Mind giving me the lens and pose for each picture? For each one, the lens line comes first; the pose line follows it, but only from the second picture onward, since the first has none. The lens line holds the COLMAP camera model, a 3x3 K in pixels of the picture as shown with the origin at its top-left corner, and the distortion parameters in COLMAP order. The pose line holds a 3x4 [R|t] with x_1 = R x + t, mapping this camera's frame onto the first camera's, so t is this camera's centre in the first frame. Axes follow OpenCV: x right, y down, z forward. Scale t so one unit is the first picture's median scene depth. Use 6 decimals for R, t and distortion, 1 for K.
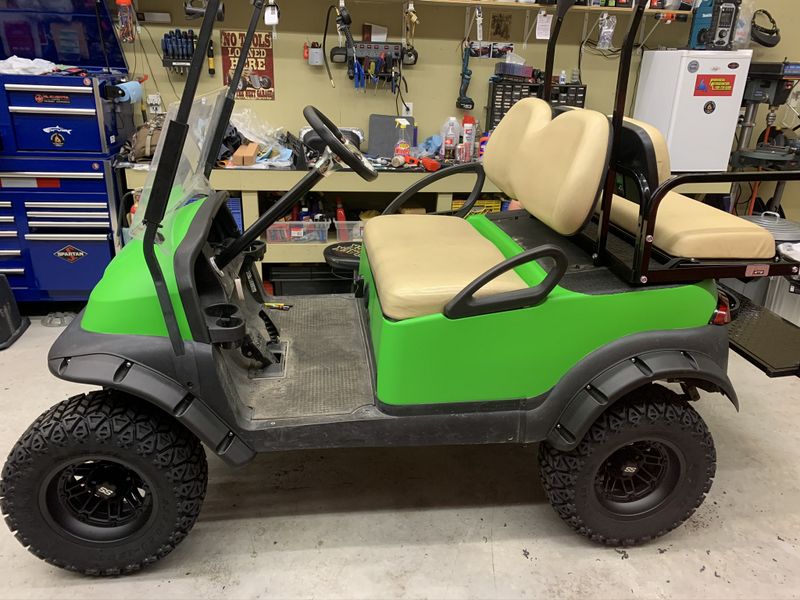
lens RADIAL K [[616.7, 0, 400.6], [0, 616.7, 297.8], [0, 0, 1]] dist [0.000153, -0.000185]
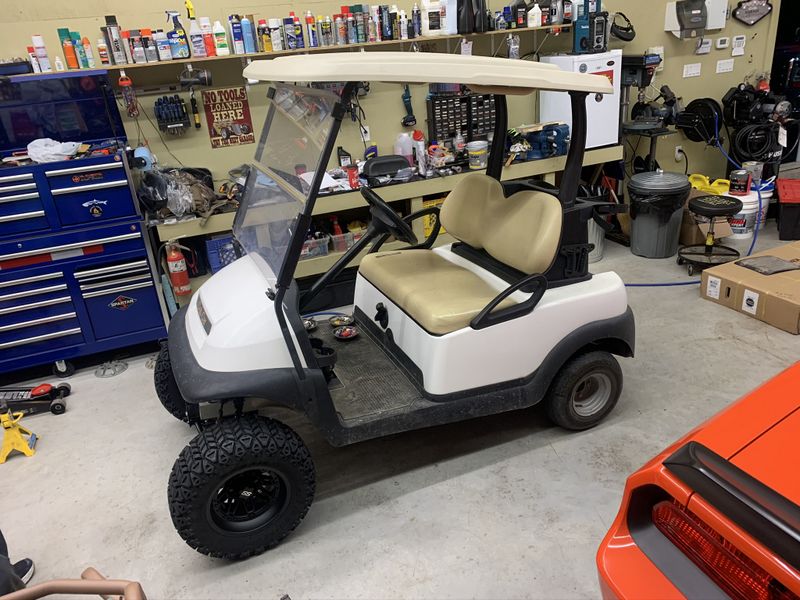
lens RADIAL K [[616.7, 0, 399.2], [0, 616.7, 300.8], [0, 0, 1]] dist [0.000153, -0.000185]
pose [[0.964324, -0.201088, 0.172172, -0.215953], [0.195377, 0.979469, 0.049677, -0.034607], [-0.178627, -0.014266, 0.983813, -0.210824]]
